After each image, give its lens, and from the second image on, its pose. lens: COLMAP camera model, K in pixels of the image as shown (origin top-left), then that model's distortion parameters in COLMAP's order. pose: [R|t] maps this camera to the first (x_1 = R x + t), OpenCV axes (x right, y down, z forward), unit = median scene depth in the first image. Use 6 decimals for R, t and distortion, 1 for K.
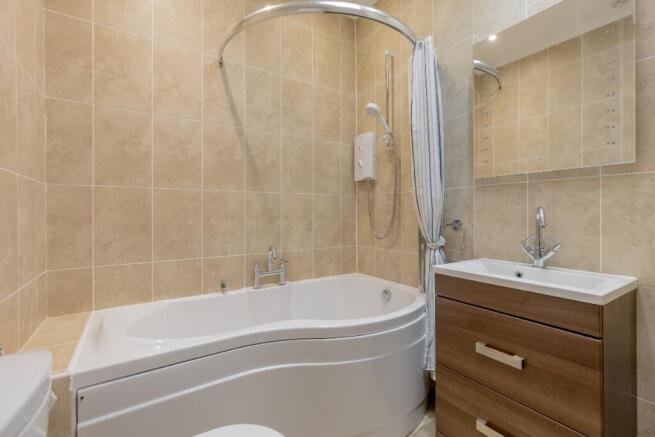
lens RADIAL K [[291.2, 0, 327.5], [0, 291.2, 218.5], [0, 0, 1]] dist [0.000188, -0.000038]
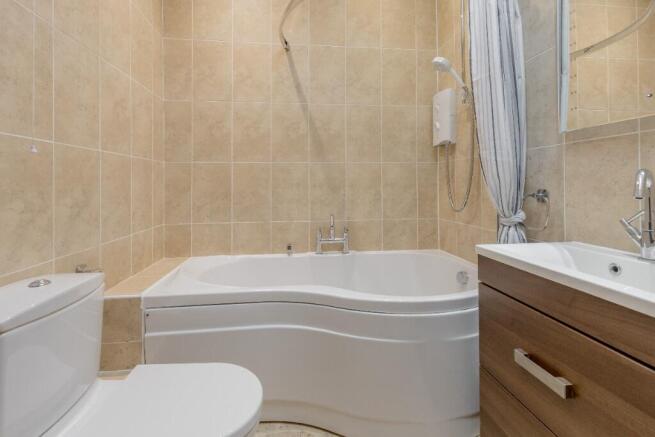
lens RADIAL K [[296.2, 0, 327.2], [0, 296.2, 186.6], [0, 0, 1]] dist [-0.000161, -0.000265]
pose [[0.896168, -0.001137, -0.443714, 0.278510], [-0.003111, 0.999956, -0.008846, 0.006866], [0.443705, 0.009308, 0.896125, 0.055899]]
